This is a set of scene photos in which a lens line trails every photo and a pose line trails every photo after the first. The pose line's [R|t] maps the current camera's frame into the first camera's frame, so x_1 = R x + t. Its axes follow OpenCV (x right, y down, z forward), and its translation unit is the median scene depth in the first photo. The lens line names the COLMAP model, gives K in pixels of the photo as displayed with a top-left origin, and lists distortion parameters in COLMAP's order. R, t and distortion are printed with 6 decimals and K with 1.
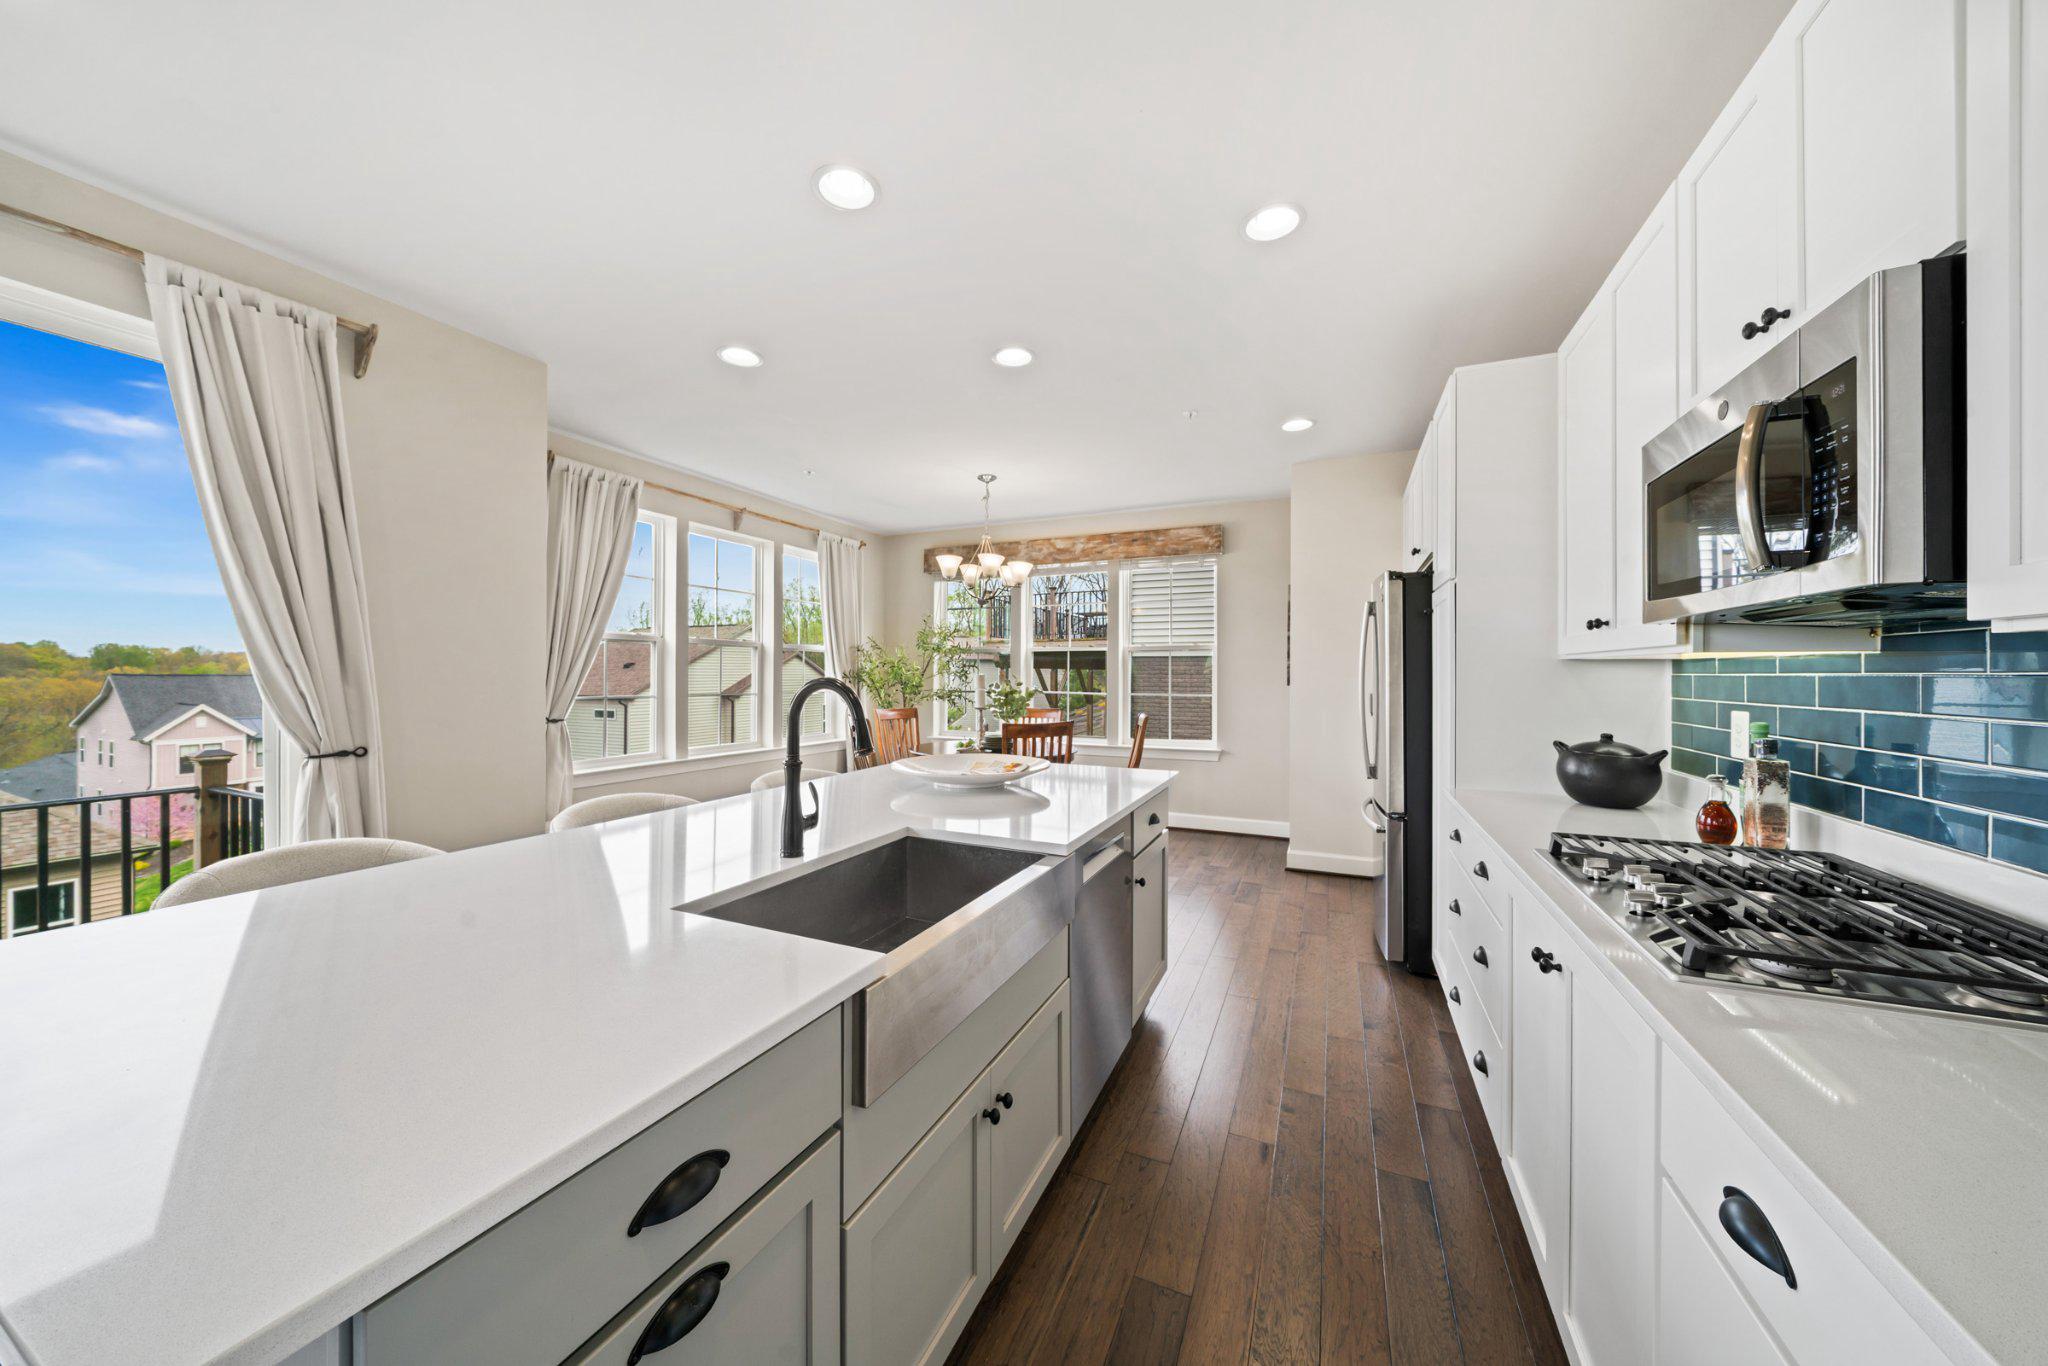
lens RADIAL K [[701.8, 0, 1024.0], [0, 701.8, 672.7], [0, 0, 1]] dist [-0.006134, -0.000162]
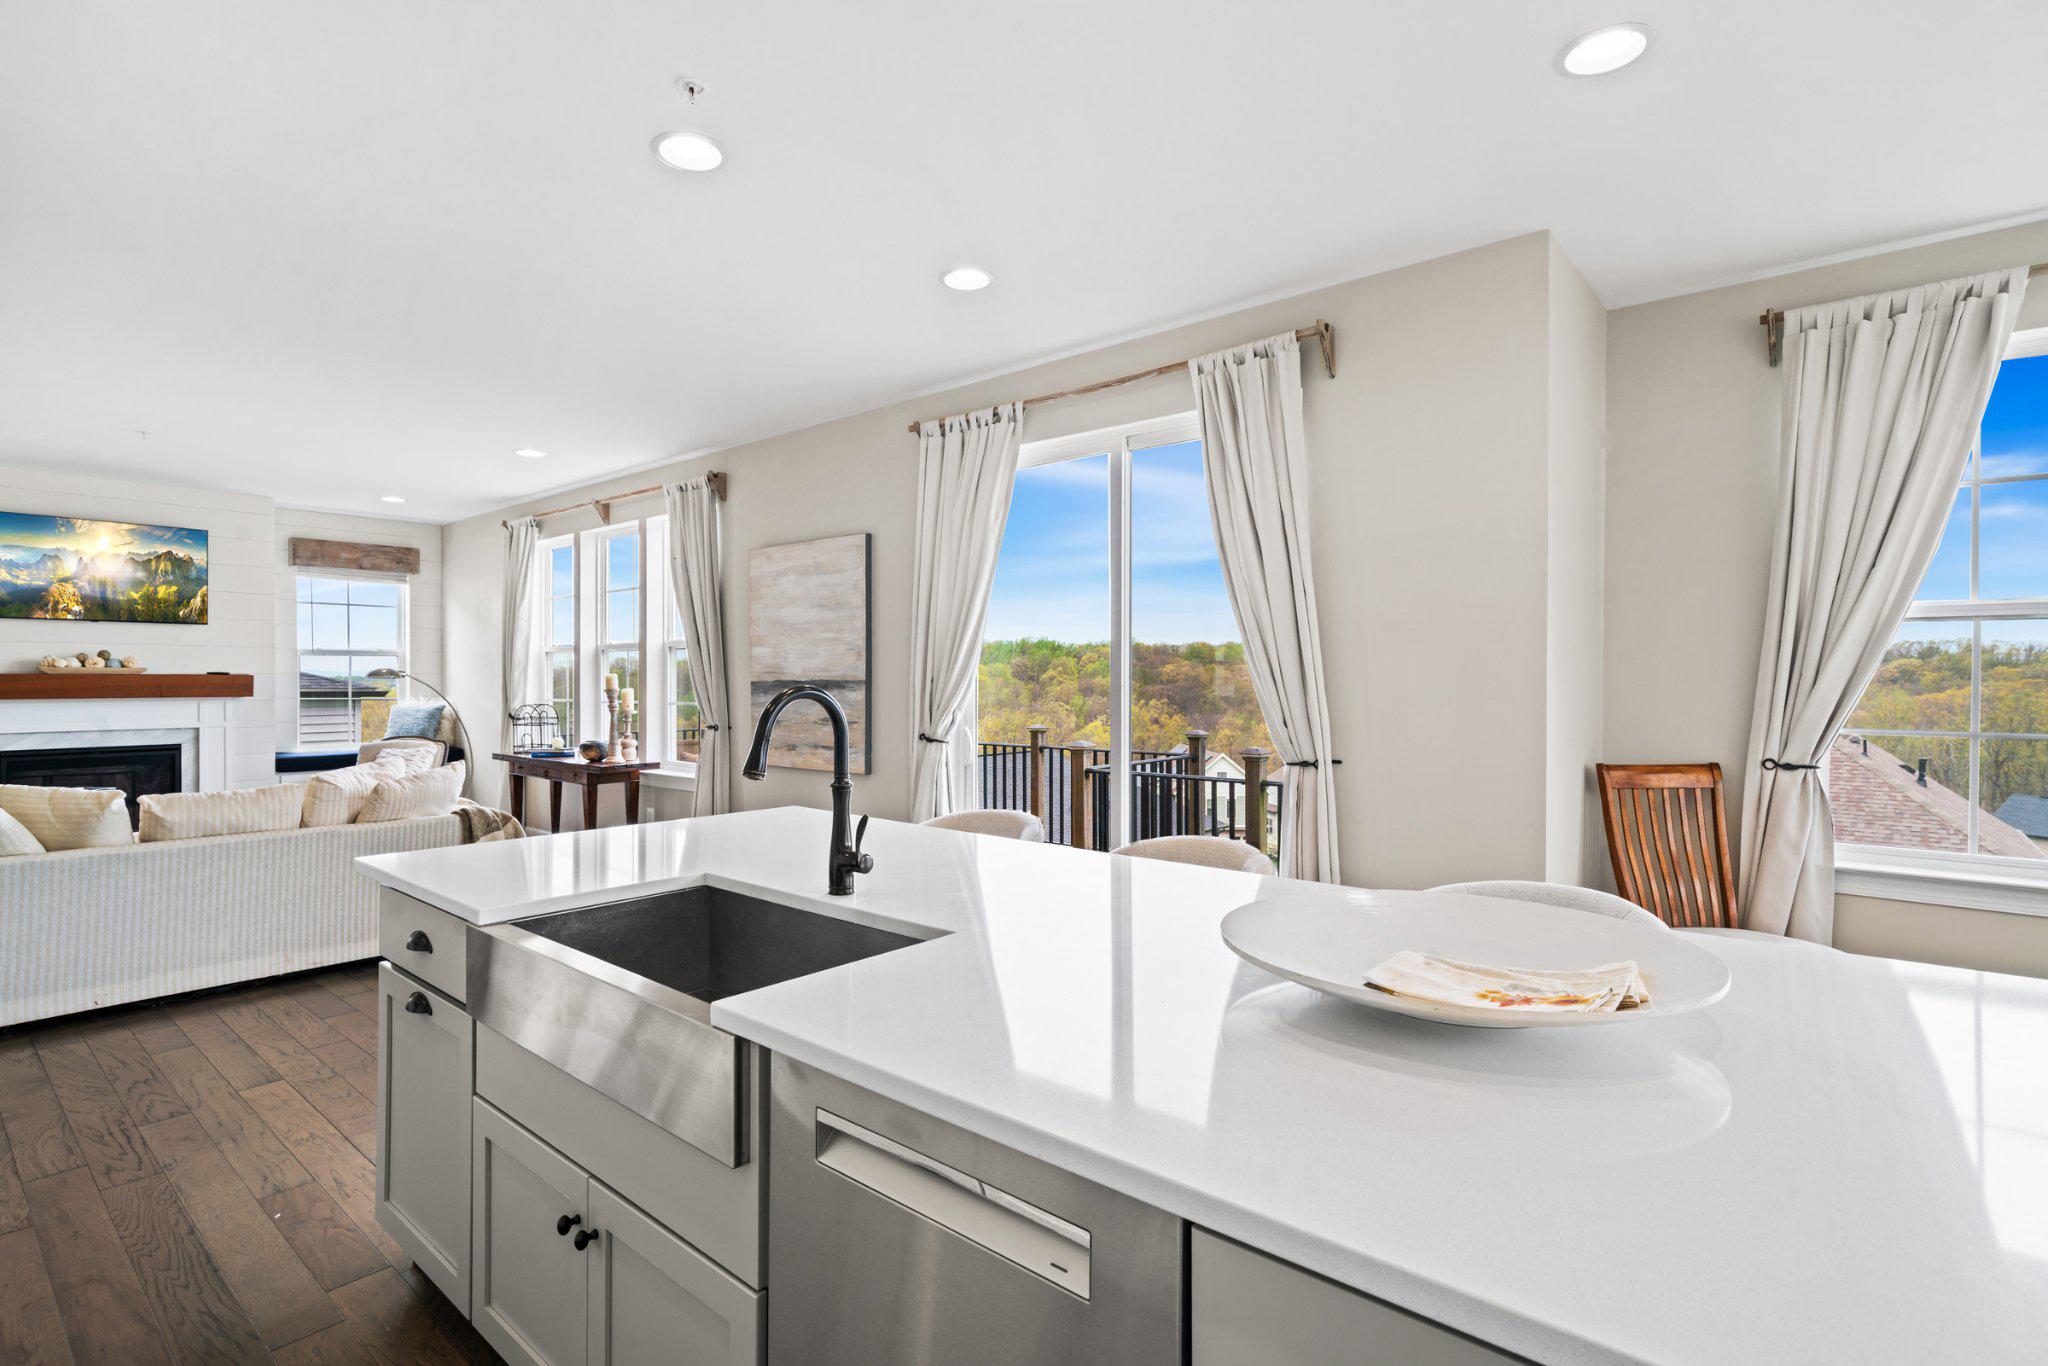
lens RADIAL K [[983.0, 0, 1006.2], [0, 983.0, 690.3], [0, 0, 1]] dist [0.001475, 0.001790]
pose [[-0.278929, 0.004206, -0.960303, 0.282930], [-0.000953, 0.999989, 0.004656, 0.002189], [0.960311, 0.002214, -0.278922, 0.560627]]
